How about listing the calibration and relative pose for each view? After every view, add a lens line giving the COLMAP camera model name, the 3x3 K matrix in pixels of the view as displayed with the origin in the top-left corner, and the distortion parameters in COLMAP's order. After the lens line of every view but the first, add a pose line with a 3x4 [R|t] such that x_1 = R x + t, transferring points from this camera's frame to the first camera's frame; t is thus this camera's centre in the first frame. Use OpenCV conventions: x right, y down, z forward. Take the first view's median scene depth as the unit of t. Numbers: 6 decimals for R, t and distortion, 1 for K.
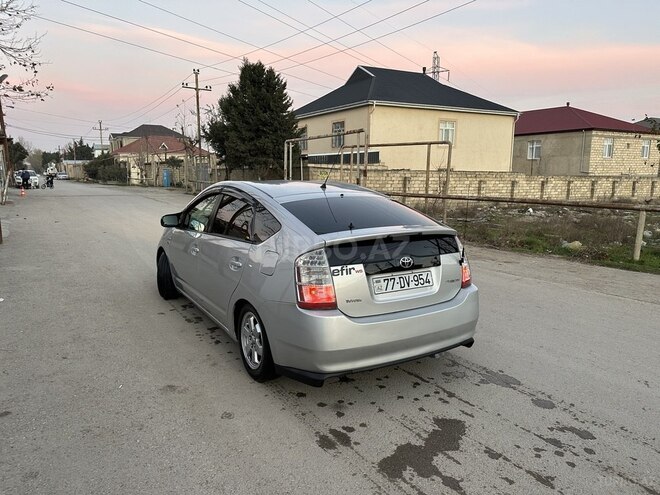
lens RADIAL K [[460.8, 0, 332.1], [0, 460.8, 254.4], [0, 0, 1]] dist [0.088956, -0.128706]
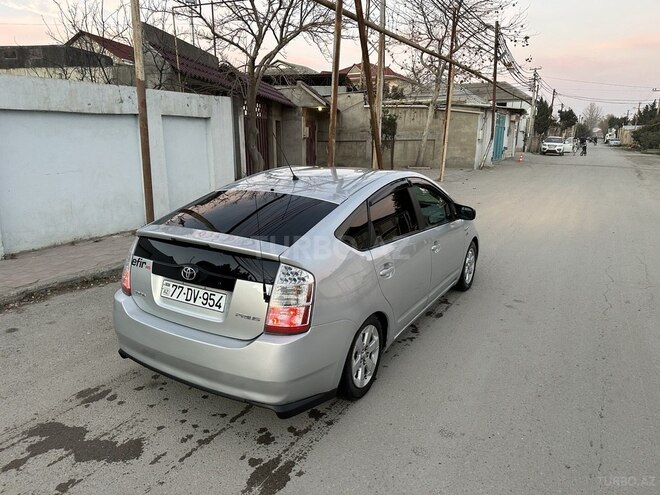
lens RADIAL K [[456.5, 0, 327.0], [0, 456.5, 247.2], [0, 0, 1]] dist [0.063557, -0.083865]
pose [[0.453022, 0.212535, -0.865794, 0.148810], [-0.159886, 0.974790, 0.155632, -0.030052], [0.877045, 0.067924, 0.475583, 0.116121]]
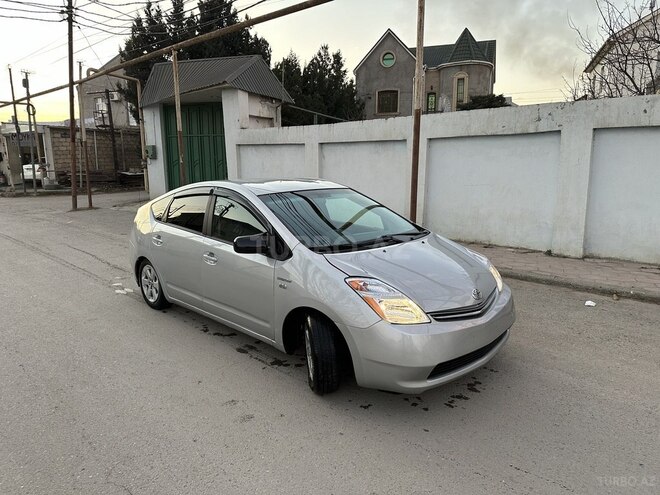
lens RADIAL K [[461.8, 0, 330.0], [0, 461.8, 247.5], [0, 0, 1]] dist [0.068223, -0.089128]
pose [[-0.973568, 0.048166, -0.223259, 0.000271], [-0.033088, 0.937453, 0.346535, -0.080749], [0.225986, 0.344762, -0.911081, 0.430992]]
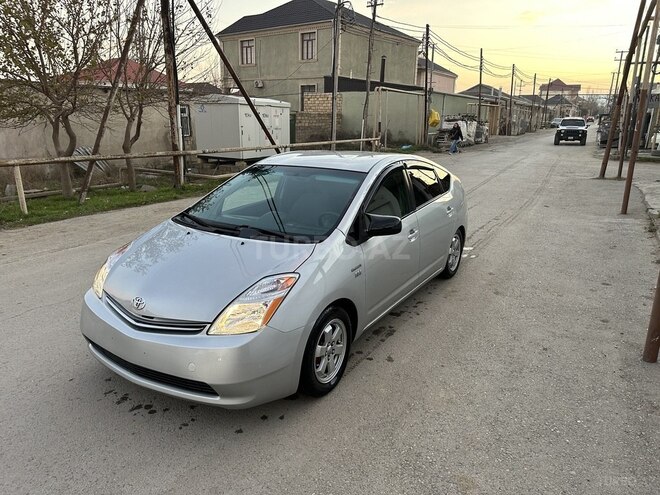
lens RADIAL K [[456.5, 0, 327.0], [0, 456.5, 247.2], [0, 0, 1]] dist [0.063557, -0.083865]
pose [[-0.426296, -0.249479, 0.869501, -0.207056], [0.143943, 0.930261, 0.337484, -0.064212], [-0.893058, 0.269027, -0.360655, 0.302654]]
